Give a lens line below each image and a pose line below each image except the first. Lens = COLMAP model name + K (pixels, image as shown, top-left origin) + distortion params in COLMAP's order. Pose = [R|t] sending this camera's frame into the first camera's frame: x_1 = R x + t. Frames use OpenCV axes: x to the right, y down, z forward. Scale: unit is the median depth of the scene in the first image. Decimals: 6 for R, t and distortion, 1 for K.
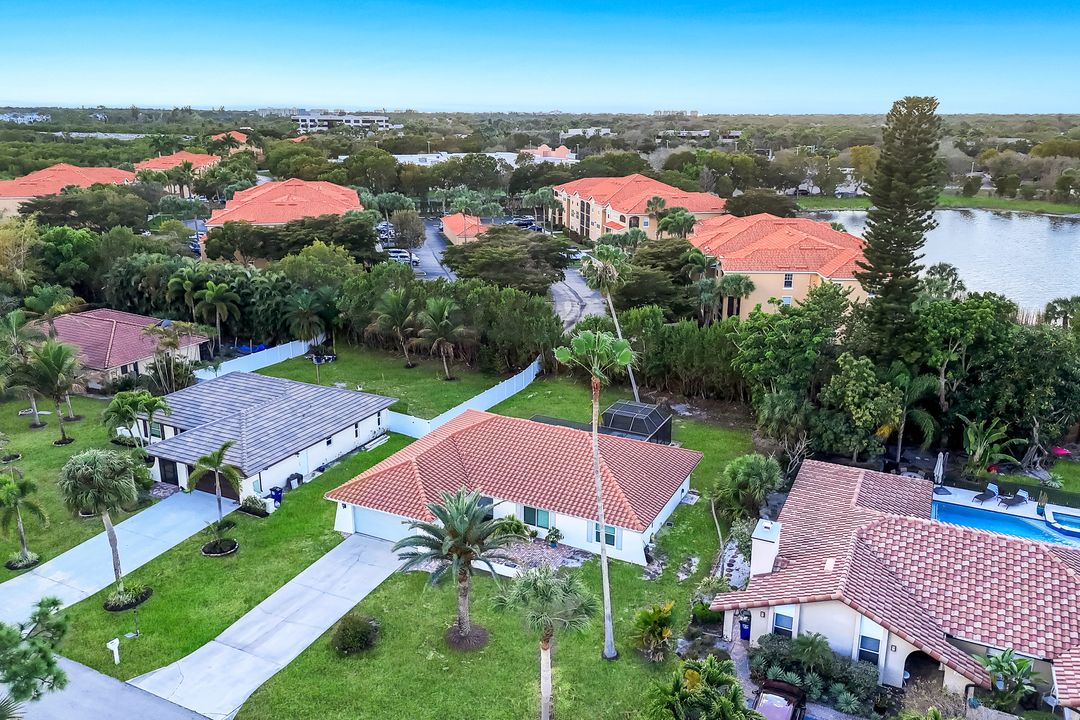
lens RADIAL K [[850.2, 0, 535.4], [0, 850.2, 324.7], [0, 0, 1]] dist [0.026322, -0.002287]
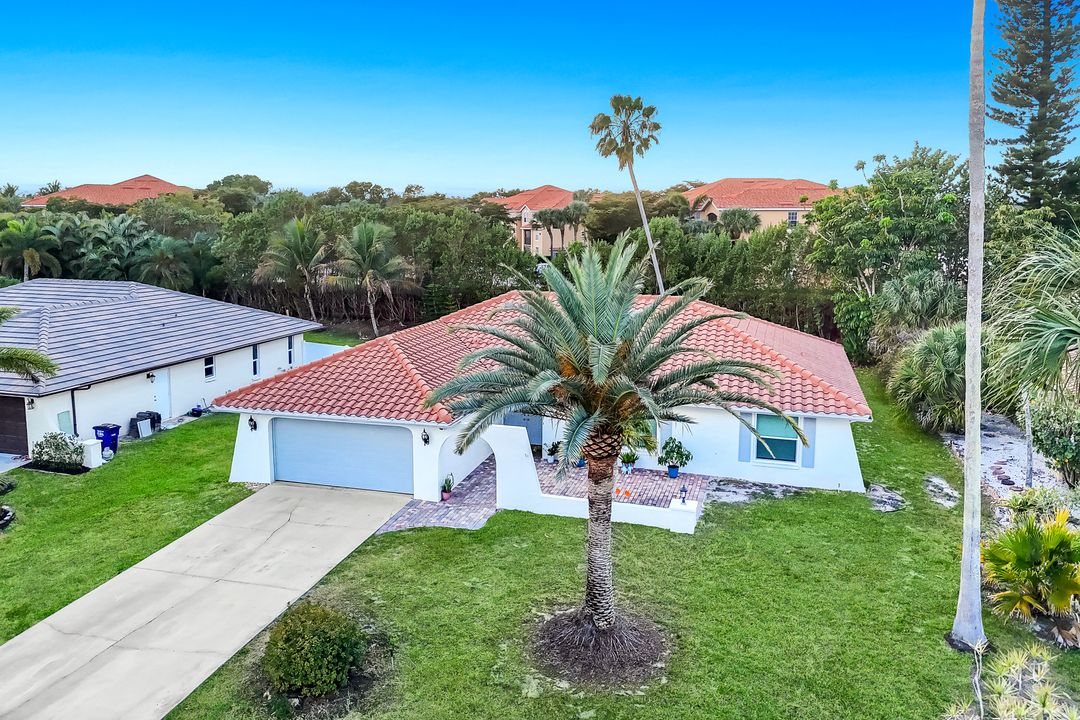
lens RADIAL K [[811.2, 0, 541.0], [0, 811.2, 308.5], [0, 0, 1]] dist [0.080971, -0.078747]
pose [[0.984419, -0.020420, 0.174647, -0.132082], [0.042705, 0.991260, -0.124816, 0.198437], [-0.170572, 0.130329, 0.976688, 0.462747]]
